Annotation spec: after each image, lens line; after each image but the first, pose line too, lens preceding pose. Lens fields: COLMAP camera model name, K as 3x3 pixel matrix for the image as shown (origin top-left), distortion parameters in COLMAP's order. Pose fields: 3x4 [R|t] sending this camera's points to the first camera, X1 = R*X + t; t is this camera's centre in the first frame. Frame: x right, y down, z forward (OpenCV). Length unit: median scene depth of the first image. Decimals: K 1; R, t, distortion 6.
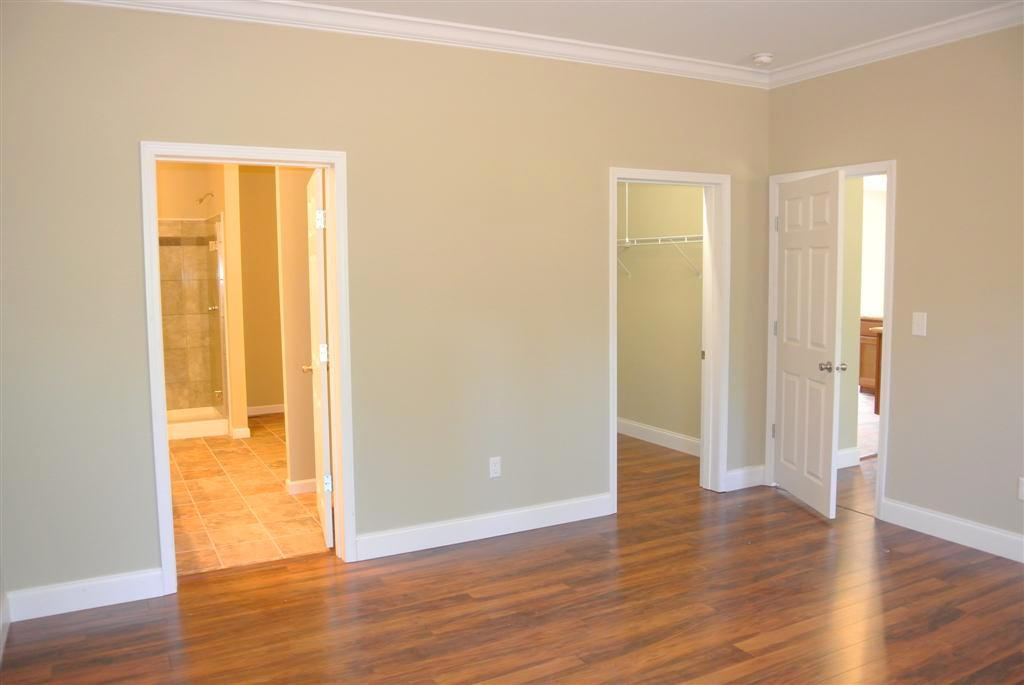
lens RADIAL K [[801.7, 0, 510.9], [0, 801.7, 342.5], [0, 0, 1]] dist [-0.086589, 0.033442]
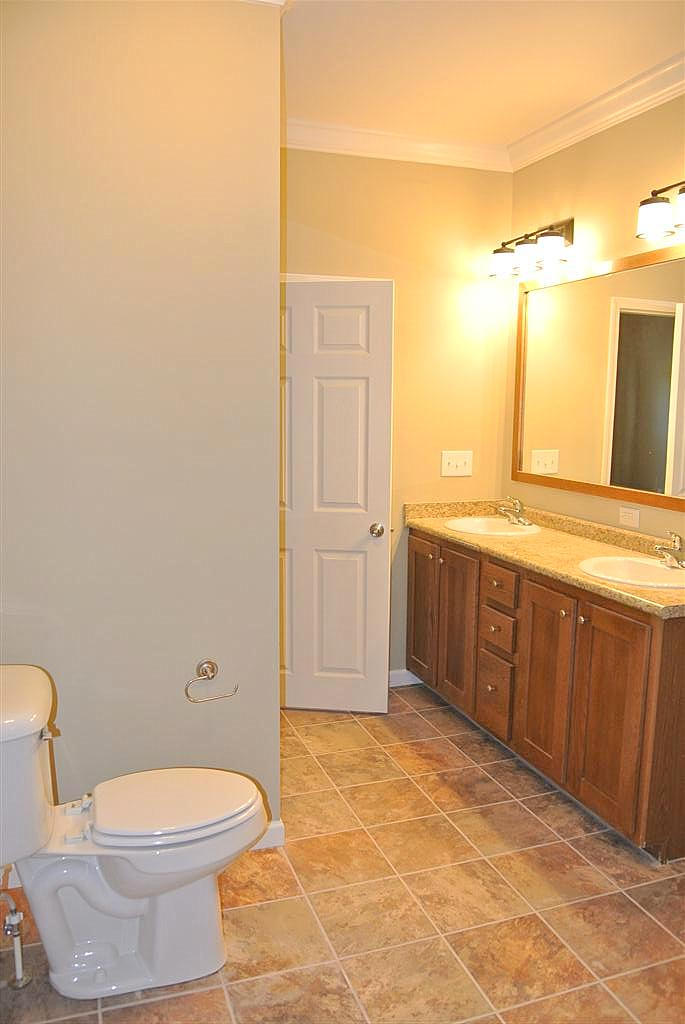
lens RADIAL K [[801.7, 0, 346.2], [0, 801.7, 507.8], [0, 0, 1]] dist [-0.086589, 0.033442]
pose [[-0.988055, -0.015153, 0.153353, -0.297335], [0.019191, 0.975307, 0.220017, -0.096663], [-0.152900, 0.220332, -0.963367, 1.075568]]
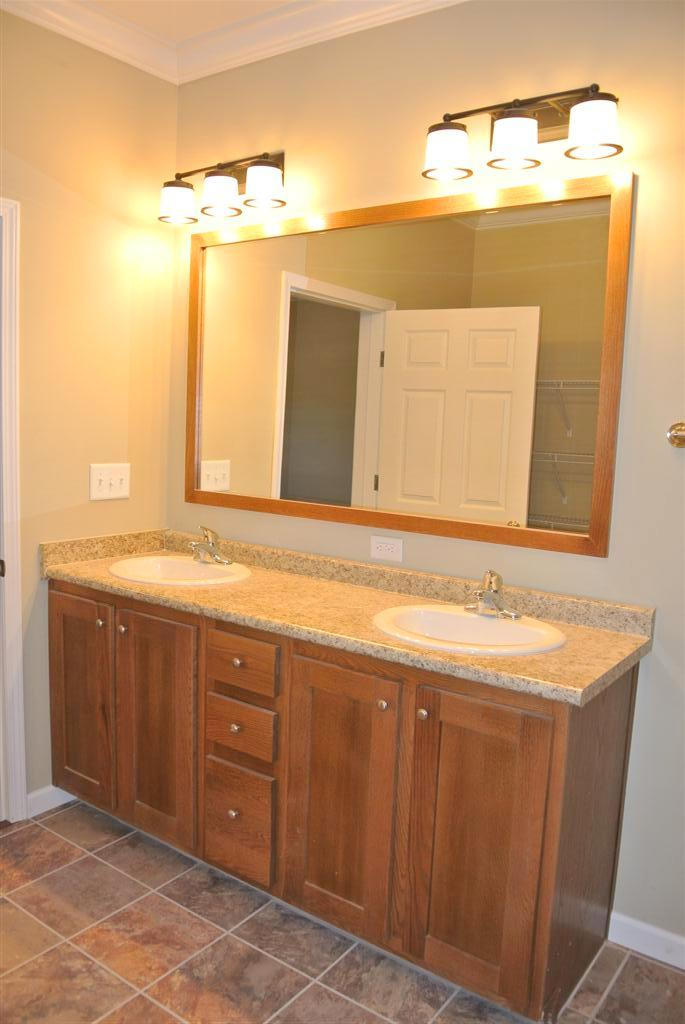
lens RADIAL K [[801.7, 0, 341.5], [0, 801.7, 513.0], [0, 0, 1]] dist [-0.086589, 0.033442]
pose [[-0.902921, 0.031601, -0.428644, -0.218707], [-0.063369, 0.976607, 0.205484, -0.073827], [0.425110, 0.212699, -0.879796, 0.907050]]
